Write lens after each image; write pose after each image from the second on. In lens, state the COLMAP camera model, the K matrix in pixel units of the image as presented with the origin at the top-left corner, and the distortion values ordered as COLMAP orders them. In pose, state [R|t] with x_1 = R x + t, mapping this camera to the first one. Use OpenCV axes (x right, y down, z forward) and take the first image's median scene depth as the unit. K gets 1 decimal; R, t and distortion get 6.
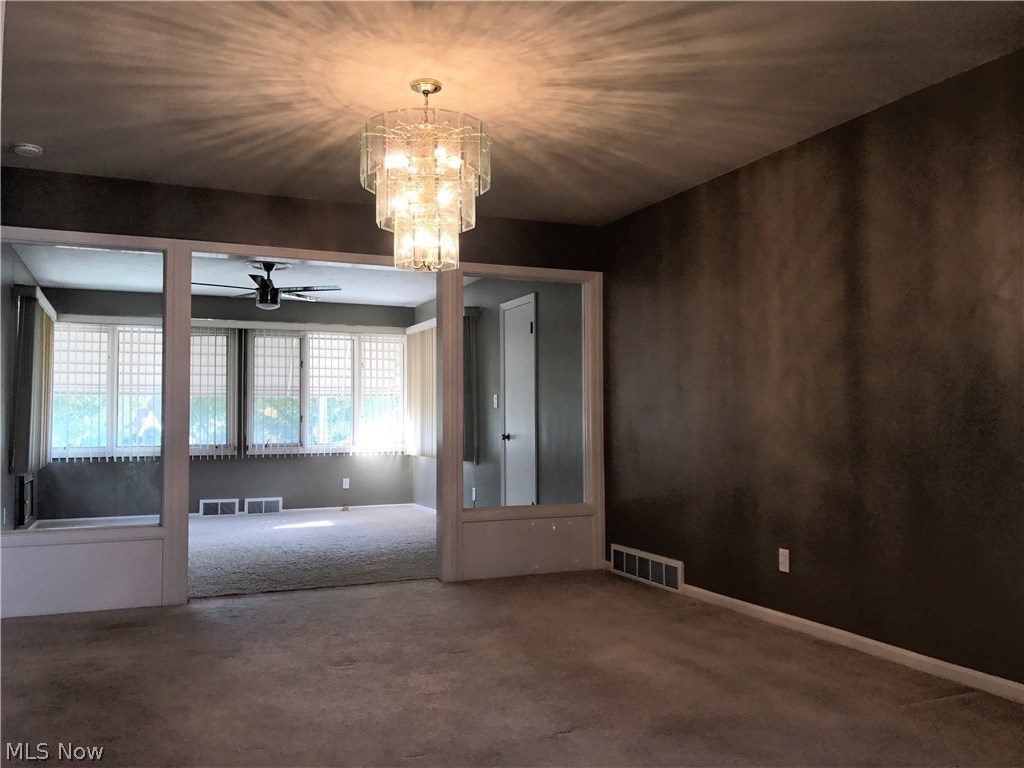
lens RADIAL K [[854.8, 0, 508.5], [0, 854.8, 384.2], [0, 0, 1]] dist [0.026439, -0.018494]
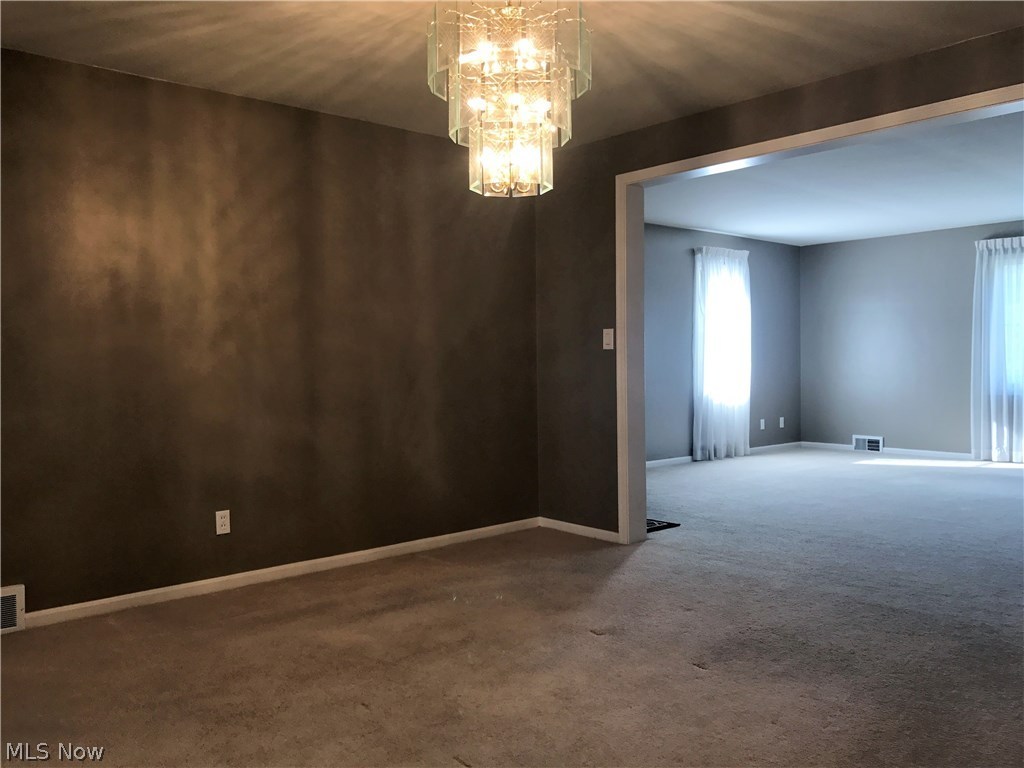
lens RADIAL K [[854.8, 0, 508.3], [0, 854.8, 382.5], [0, 0, 1]] dist [0.026439, -0.018494]
pose [[-0.304940, -0.007705, 0.952340, -0.747173], [-0.016039, 0.999867, 0.002954, 0.042385], [-0.952236, -0.014374, -0.305024, 1.061959]]
